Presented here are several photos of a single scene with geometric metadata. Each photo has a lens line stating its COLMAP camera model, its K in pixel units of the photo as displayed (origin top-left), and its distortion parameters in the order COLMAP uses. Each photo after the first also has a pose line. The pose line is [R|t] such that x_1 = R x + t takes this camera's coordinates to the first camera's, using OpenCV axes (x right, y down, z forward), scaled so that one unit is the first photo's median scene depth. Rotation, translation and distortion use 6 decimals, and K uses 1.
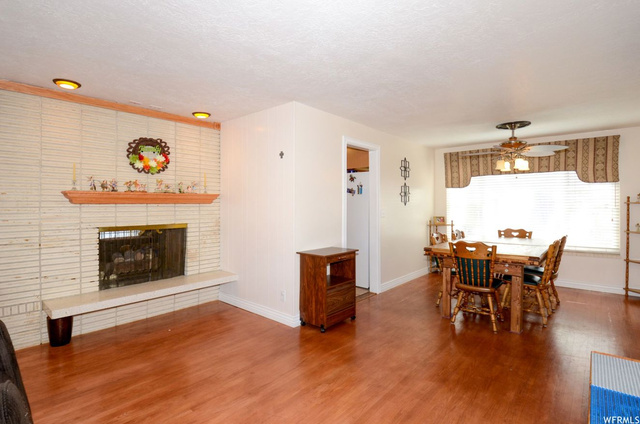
lens RADIAL K [[328.6, 0, 320.0], [0, 328.6, 212.0], [0, 0, 1]] dist [-0.048204, -0.000276]
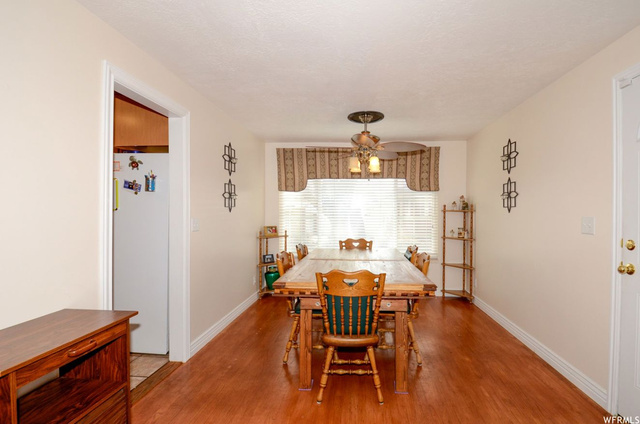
lens RADIAL K [[306.3, 0, 340.0], [0, 306.3, 212.3], [0, 0, 1]] dist [0.025400, -0.000598]
pose [[0.799465, 0.005570, 0.600687, 0.060425], [0.006493, 0.999818, -0.017913, -0.007491], [-0.600678, 0.018221, 0.799283, 0.366739]]
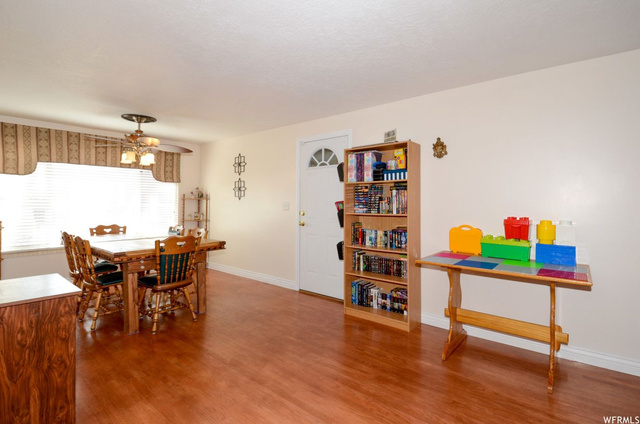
lens RADIAL K [[293.2, 0, 344.2], [0, 293.2, 207.0], [0, 0, 1]] dist [0.000194, -0.013014]
pose [[-0.061232, -0.011063, 0.998062, -0.300582], [0.016524, 0.999790, 0.012096, 0.001506], [-0.997987, 0.017233, -0.061036, 0.391186]]
